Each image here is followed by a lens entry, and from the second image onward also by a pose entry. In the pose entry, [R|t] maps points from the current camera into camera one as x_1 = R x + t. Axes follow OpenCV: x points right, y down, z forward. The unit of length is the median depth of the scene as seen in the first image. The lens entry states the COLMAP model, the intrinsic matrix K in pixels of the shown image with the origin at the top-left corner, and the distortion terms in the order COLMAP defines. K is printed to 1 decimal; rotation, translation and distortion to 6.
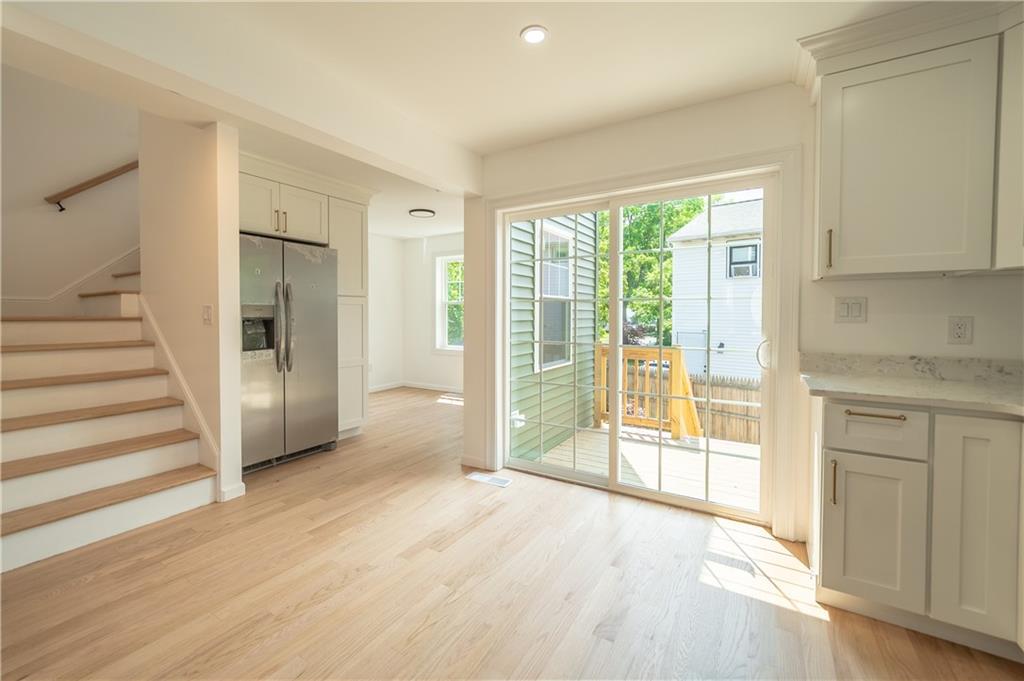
lens RADIAL K [[415.7, 0, 512.0], [0, 415.7, 340.5], [0, 0, 1]] dist [-0.000889, -0.000068]
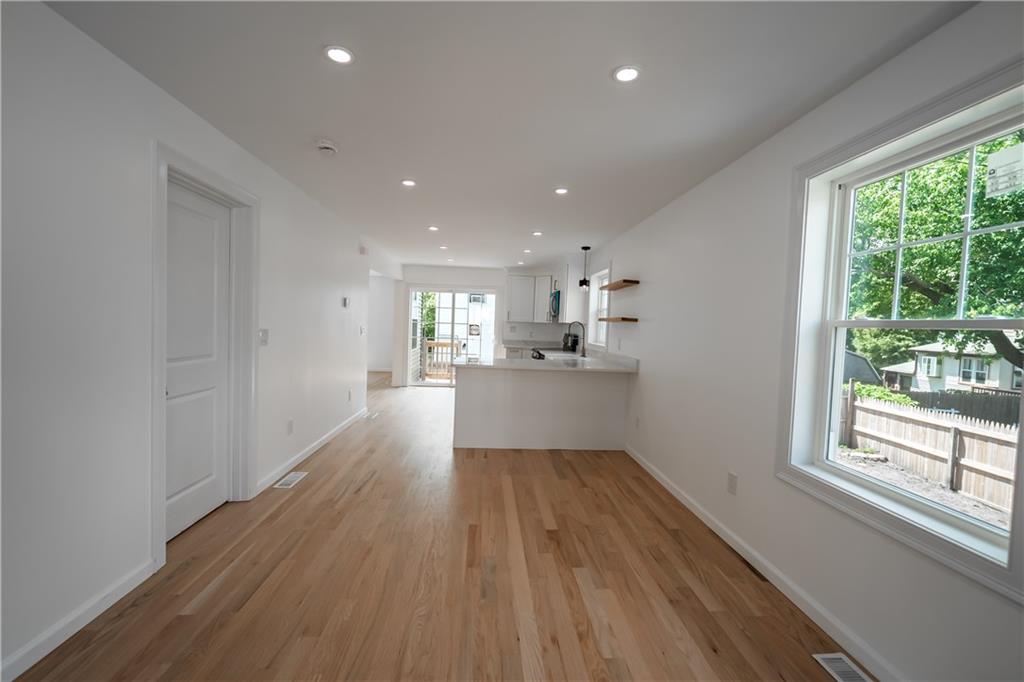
lens RADIAL K [[415.7, 0, 512.0], [0, 415.7, 341.0], [0, 0, 1]] dist [-0.000889, -0.000068]
pose [[0.815276, 0.013288, 0.578920, -1.280431], [-0.007955, 0.999899, -0.011748, 0.072533], [-0.579018, 0.004972, 0.815300, -1.914775]]
